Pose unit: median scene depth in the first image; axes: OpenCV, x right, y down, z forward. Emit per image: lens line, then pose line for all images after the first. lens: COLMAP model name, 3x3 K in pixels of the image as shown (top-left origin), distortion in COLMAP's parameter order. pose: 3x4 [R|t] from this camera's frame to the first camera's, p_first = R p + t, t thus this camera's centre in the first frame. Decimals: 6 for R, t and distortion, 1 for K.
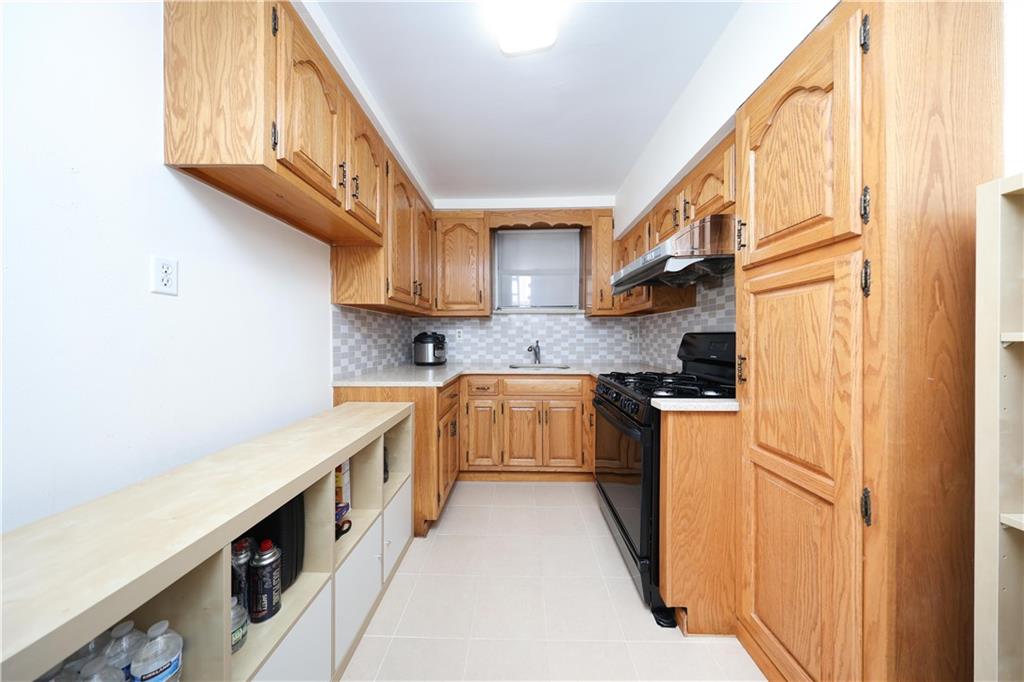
lens RADIAL K [[299.5, 0, 510.0], [0, 299.5, 340.5], [0, 0, 1]] dist [-0.000719, -0.000158]
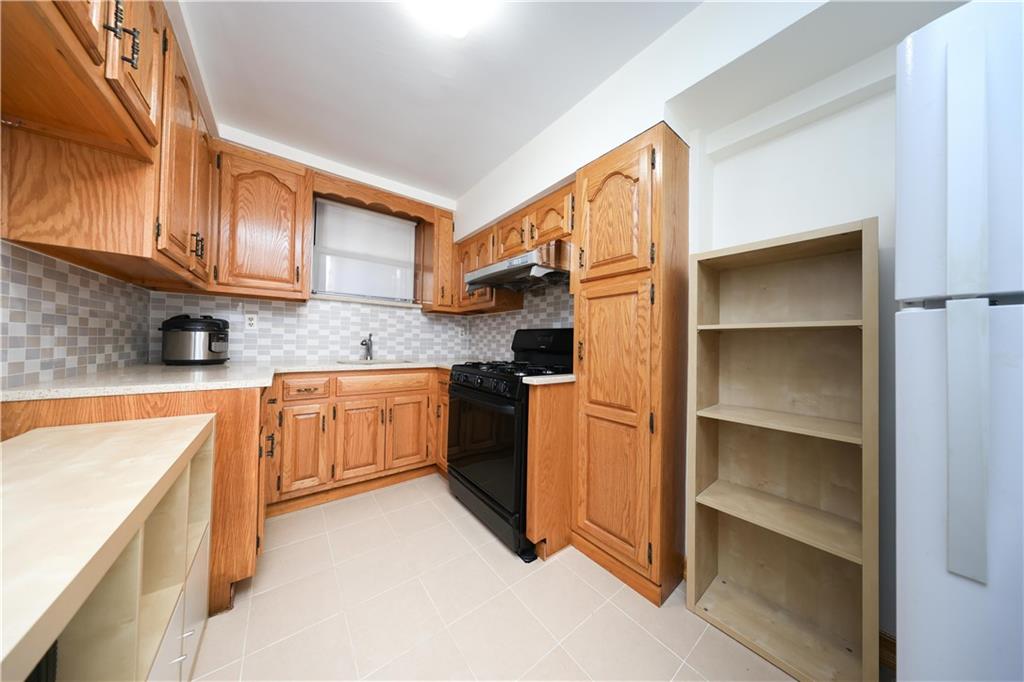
lens RADIAL K [[299.5, 0, 510.0], [0, 299.5, 340.5], [0, 0, 1]] dist [-0.000719, -0.000158]
pose [[0.772287, 0.024259, 0.634811, -0.206877], [-0.016091, 0.999697, -0.018627, 0.040464], [-0.635070, 0.004171, 0.772443, 0.057192]]
